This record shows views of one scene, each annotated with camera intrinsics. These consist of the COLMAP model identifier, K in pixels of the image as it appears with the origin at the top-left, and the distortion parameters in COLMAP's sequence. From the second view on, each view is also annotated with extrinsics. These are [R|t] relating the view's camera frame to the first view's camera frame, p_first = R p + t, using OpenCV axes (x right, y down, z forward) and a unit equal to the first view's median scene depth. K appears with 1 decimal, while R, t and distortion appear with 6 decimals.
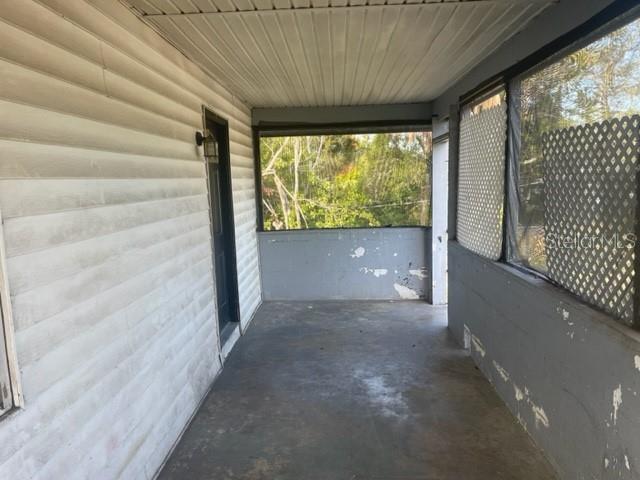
lens RADIAL K [[485.3, 0, 320.4], [0, 485.3, 240.7], [0, 0, 1]] dist [0.001379, 0.000221]
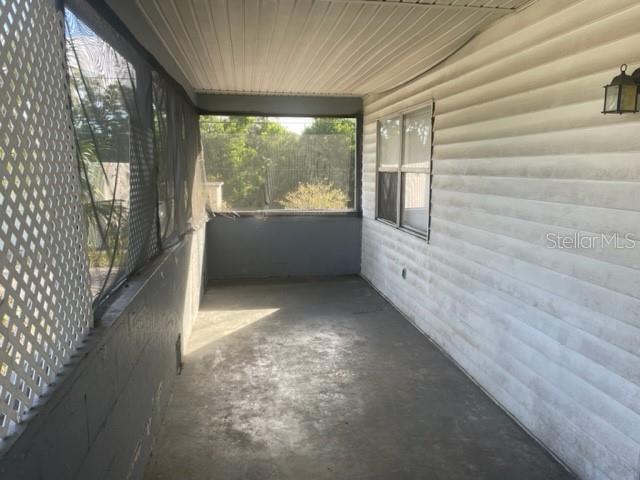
lens RADIAL K [[485.3, 0, 319.9], [0, 485.3, 239.0], [0, 0, 1]] dist [0.001379, 0.000221]
pose [[-0.982603, 0.056681, -0.176859, 0.250526], [0.006894, 0.962765, 0.270253, -0.220620], [0.185592, 0.264332, -0.946406, 1.778533]]
